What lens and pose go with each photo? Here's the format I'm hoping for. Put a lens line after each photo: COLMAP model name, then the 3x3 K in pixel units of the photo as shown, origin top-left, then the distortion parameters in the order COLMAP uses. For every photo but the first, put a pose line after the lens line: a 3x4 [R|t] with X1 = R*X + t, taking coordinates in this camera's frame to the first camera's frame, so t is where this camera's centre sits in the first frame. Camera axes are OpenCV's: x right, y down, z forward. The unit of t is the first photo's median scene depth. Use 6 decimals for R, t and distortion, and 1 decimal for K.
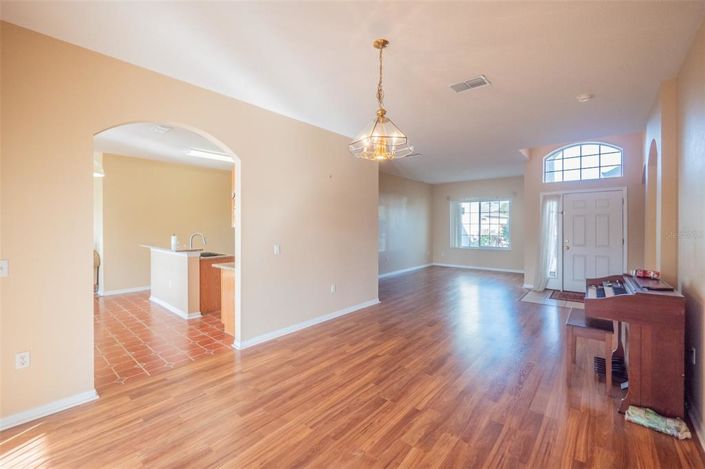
lens RADIAL K [[300.3, 0, 349.3], [0, 300.3, 223.9], [0, 0, 1]] dist [0.000237, 0.000131]
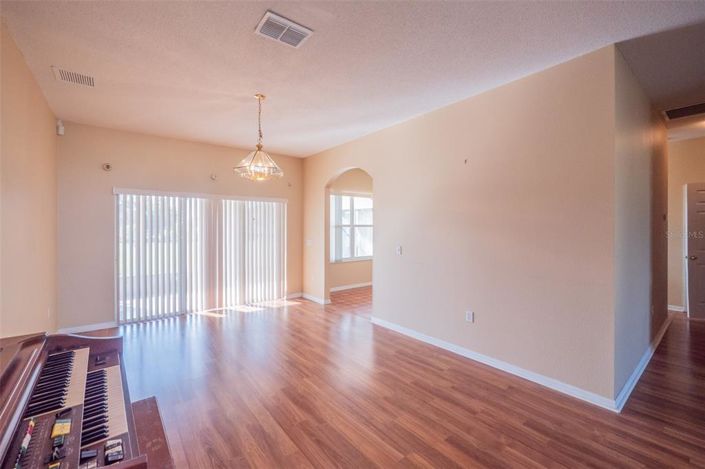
lens RADIAL K [[300.3, 0, 349.3], [0, 300.3, 223.9], [0, 0, 1]] dist [0.000237, 0.000131]
pose [[-0.182223, -0.019181, -0.983070, 0.846648], [-0.011955, 0.999779, -0.017291, 0.013519], [0.983184, 0.008602, -0.182412, 1.019998]]
